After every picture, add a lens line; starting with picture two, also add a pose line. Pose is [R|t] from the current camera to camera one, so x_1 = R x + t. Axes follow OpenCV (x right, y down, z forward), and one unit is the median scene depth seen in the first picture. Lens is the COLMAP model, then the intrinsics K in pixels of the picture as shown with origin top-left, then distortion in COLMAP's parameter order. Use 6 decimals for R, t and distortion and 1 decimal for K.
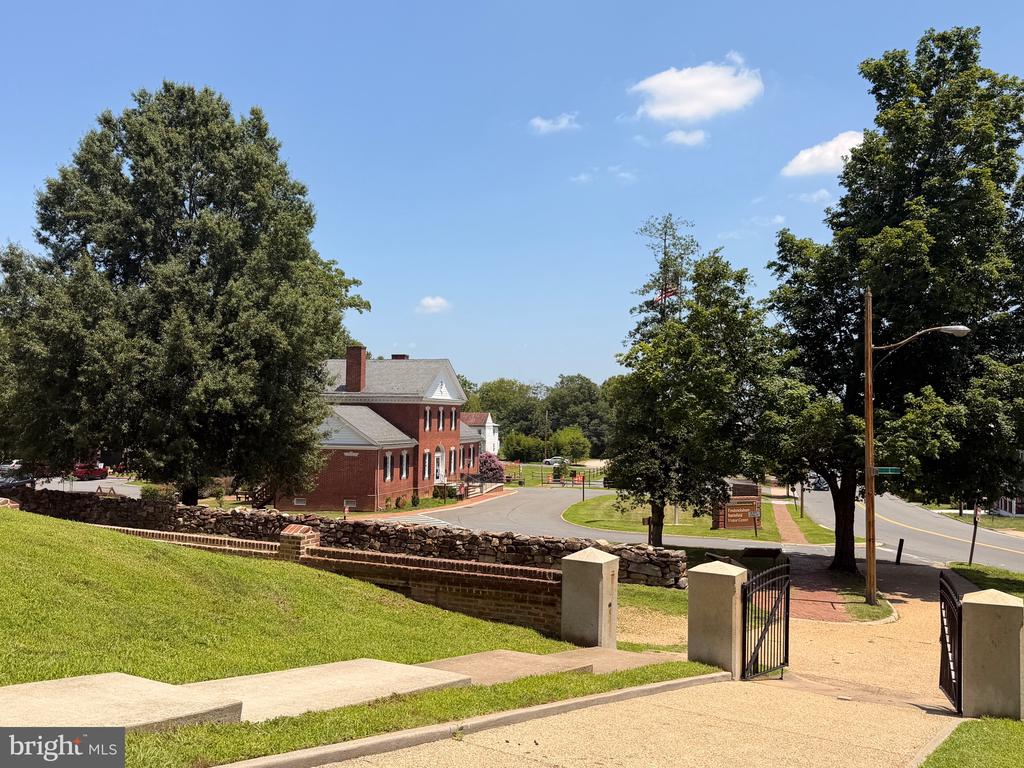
lens RADIAL K [[965.2, 0, 512.3], [0, 965.2, 383.0], [0, 0, 1]] dist [0.161482, 0.000000]
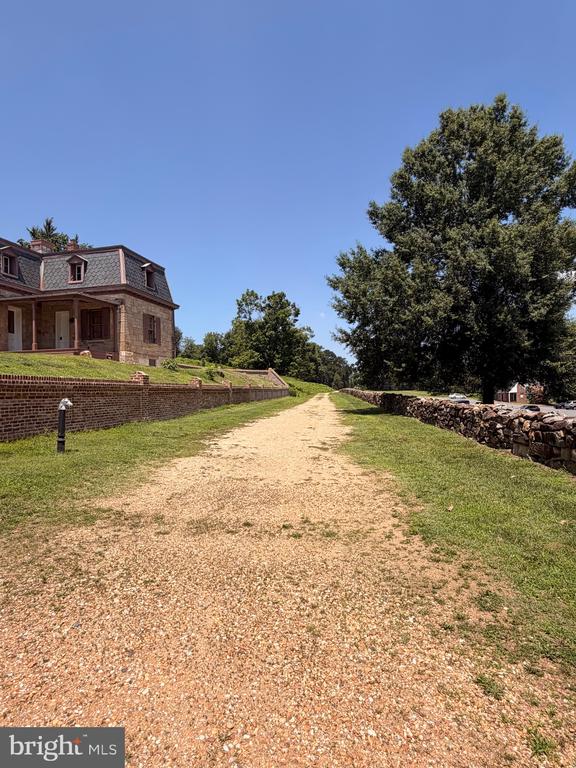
lens RADIAL K [[433.4, 0, 287.7], [0, 433.4, 382.6], [0, 0, 1]] dist [0.002988, 0.001218]
pose [[0.361958, -0.056022, -0.930510, 0.085365], [0.068900, 0.997070, -0.033228, 0.054509], [0.929645, -0.052085, 0.364757, 0.301836]]
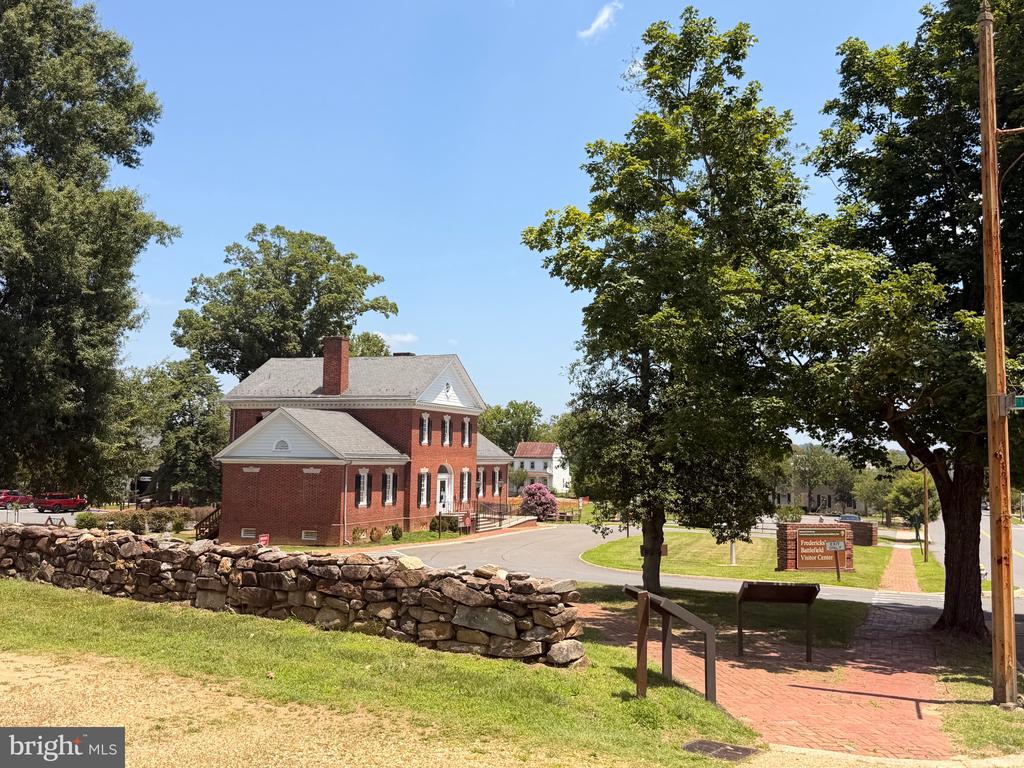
lens RADIAL K [[1028.1, 0, 511.2], [0, 1028.1, 385.0], [0, 0, 1]] dist [0.075451, 0.000000]
pose [[0.994042, -0.007573, -0.108733, 0.076666], [0.003049, 0.999125, -0.041707, 0.038946], [0.108954, 0.041127, 0.993196, 0.199205]]
